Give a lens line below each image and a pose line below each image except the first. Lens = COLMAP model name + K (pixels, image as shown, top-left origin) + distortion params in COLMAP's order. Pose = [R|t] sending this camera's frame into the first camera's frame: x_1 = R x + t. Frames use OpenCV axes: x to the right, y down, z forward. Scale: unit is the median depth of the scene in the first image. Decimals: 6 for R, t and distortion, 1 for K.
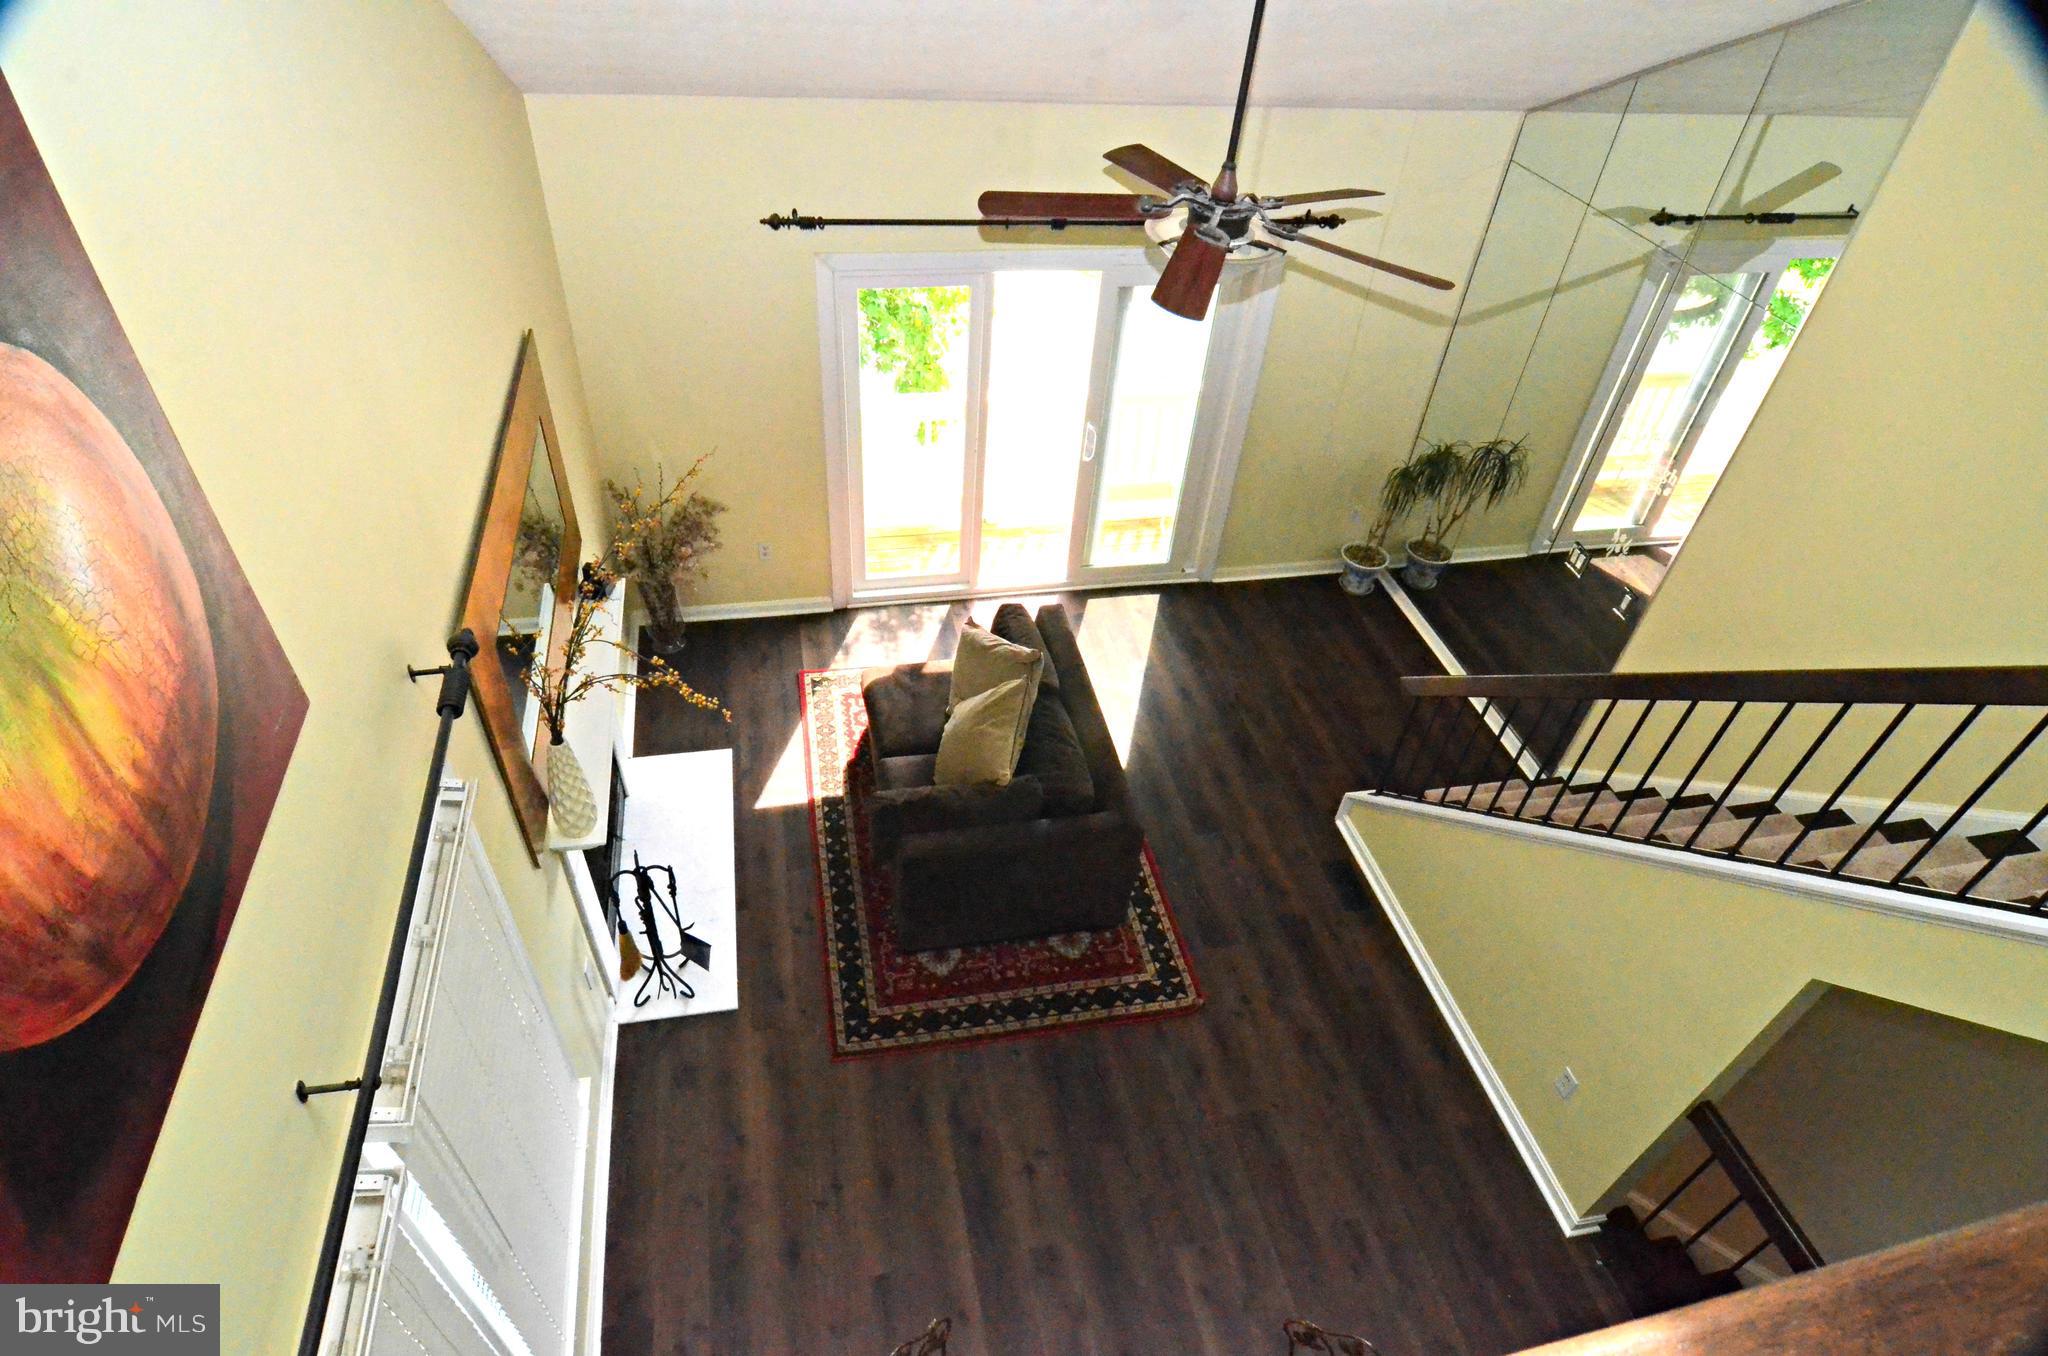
lens RADIAL K [[1101.7, 0, 1016.4], [0, 1101.7, 700.3], [0, 0, 1]] dist [-0.003897, -0.010246]
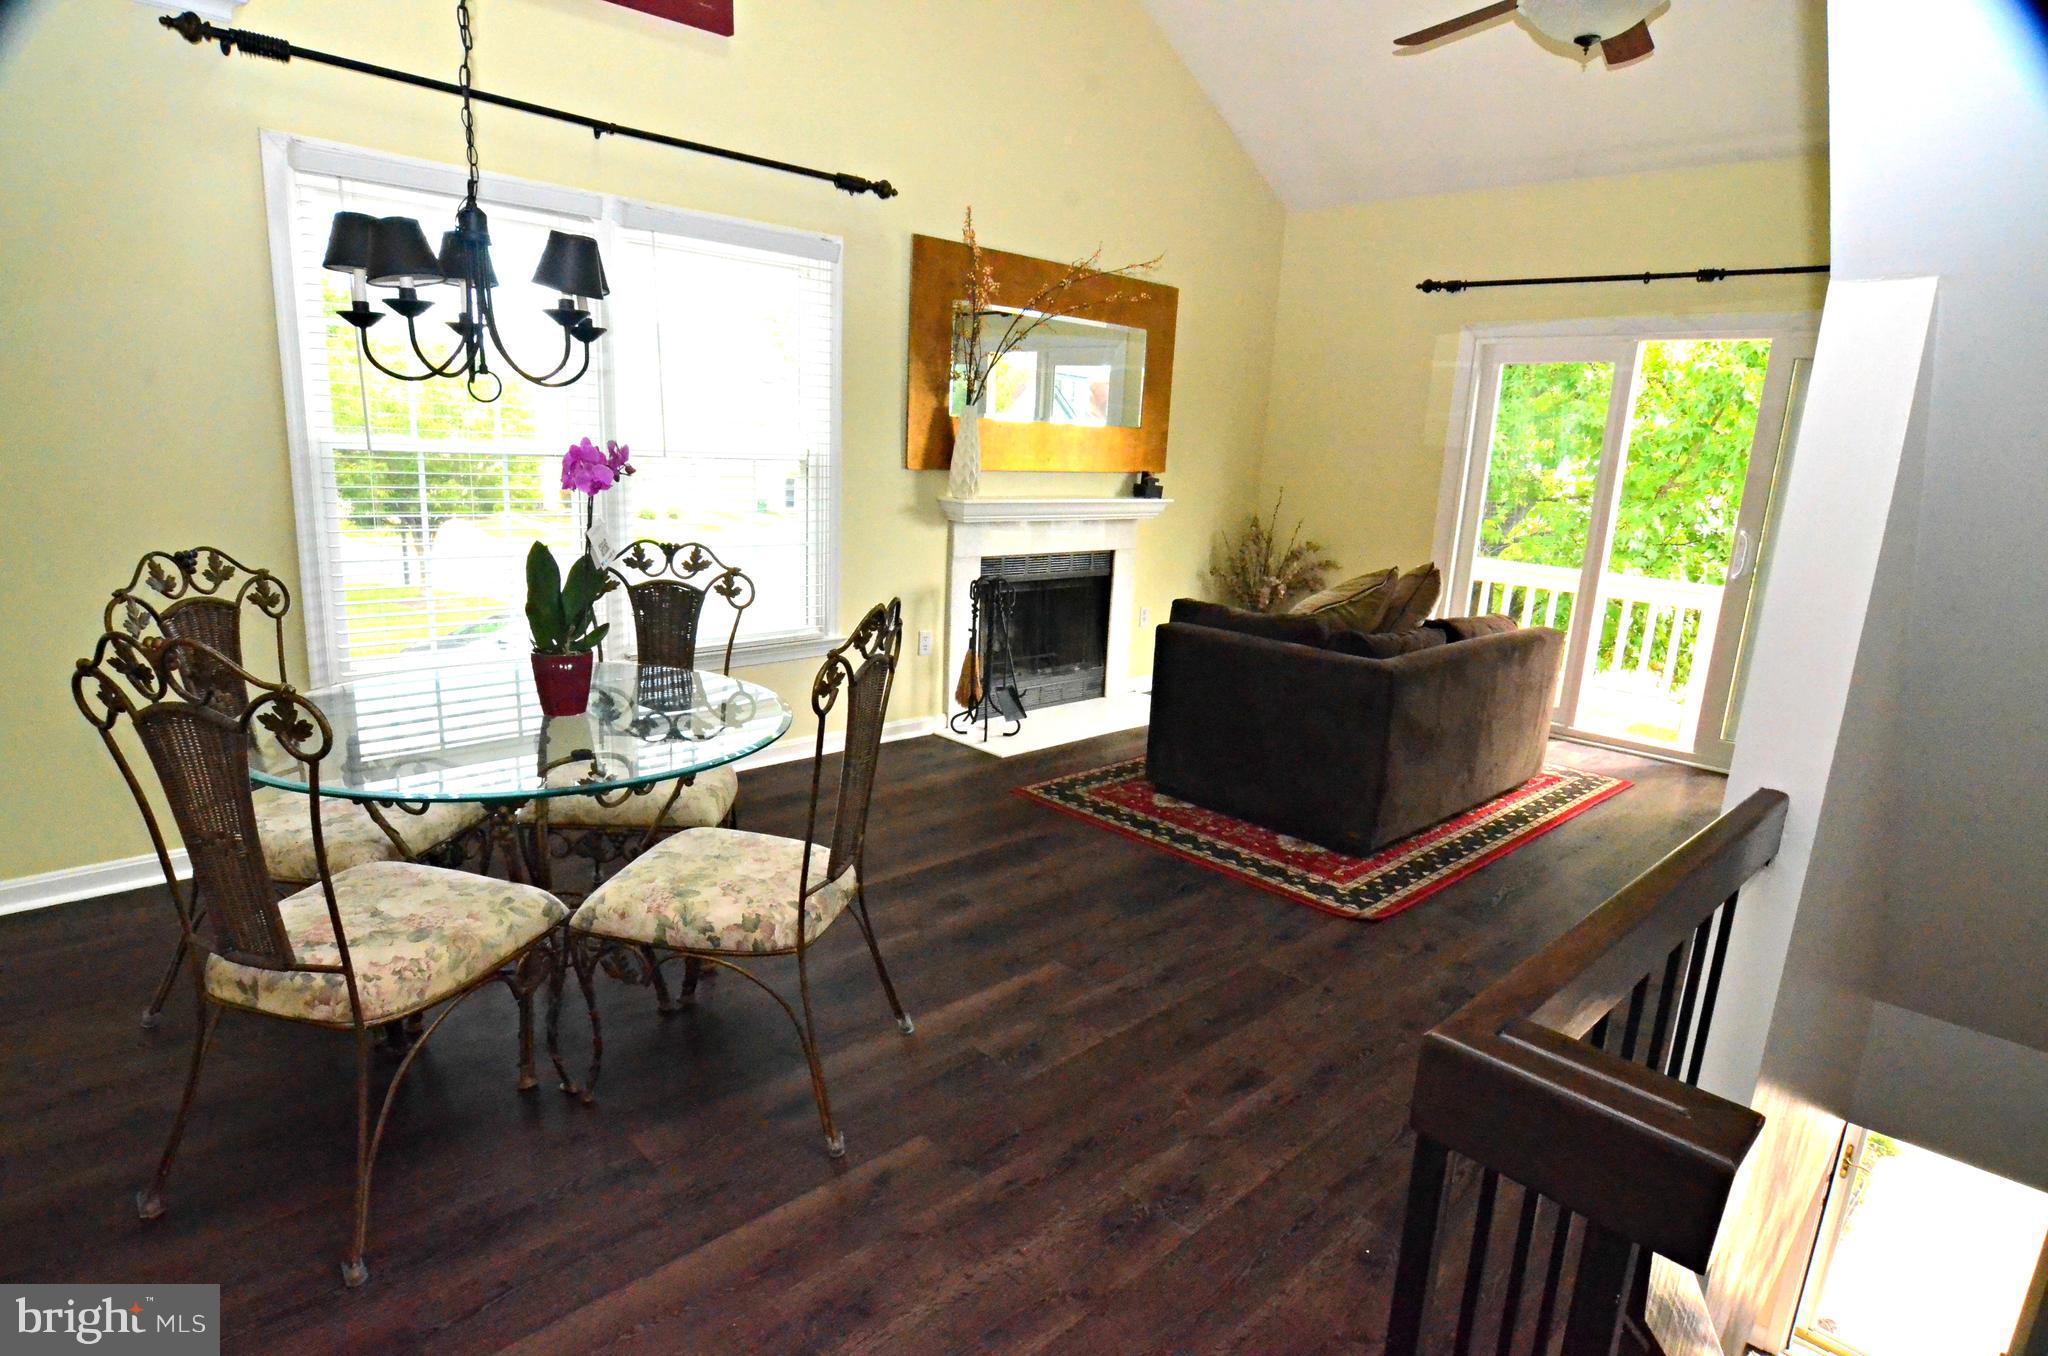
lens RADIAL K [[1101.7, 0, 1016.4], [0, 1101.7, 700.3], [0, 0, 1]] dist [-0.003897, -0.010246]
pose [[0.540979, 0.154650, -0.826695, 0.600720], [-0.575868, 0.784498, -0.230085, 0.450358], [0.612958, 0.600539, 0.513455, 0.399746]]
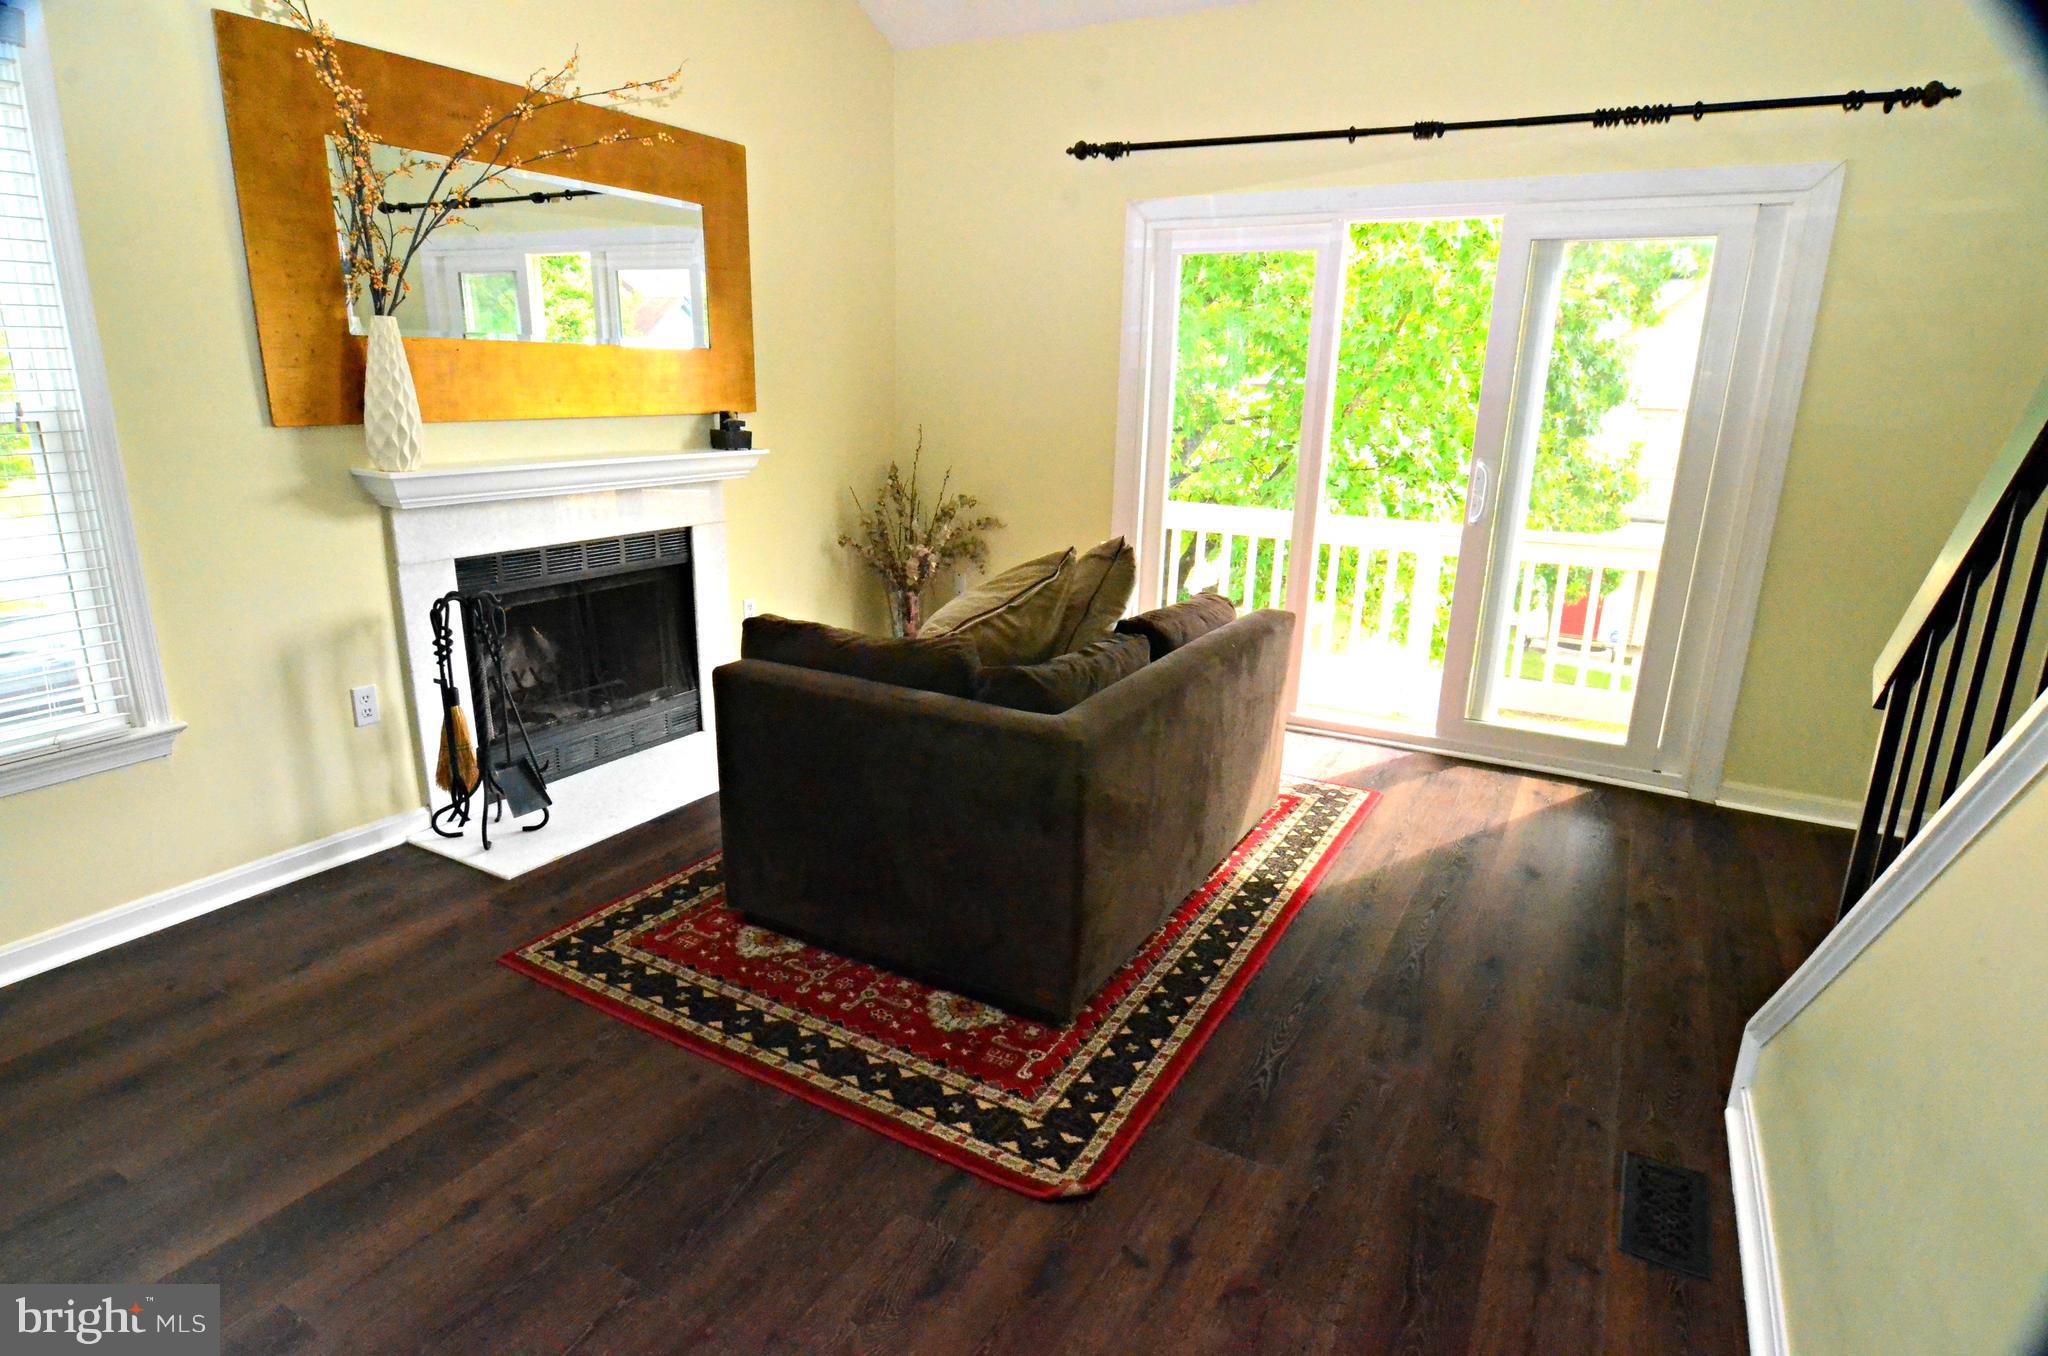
lens RADIAL K [[1102.0, 0, 1008.9], [0, 1102.0, 693.6], [0, 0, 1]] dist [-0.001280, -0.013817]
pose [[0.749402, 0.133852, -0.648444, 0.383518], [-0.425546, 0.847663, -0.316826, 0.252112], [0.507254, 0.513373, 0.692200, 0.592650]]
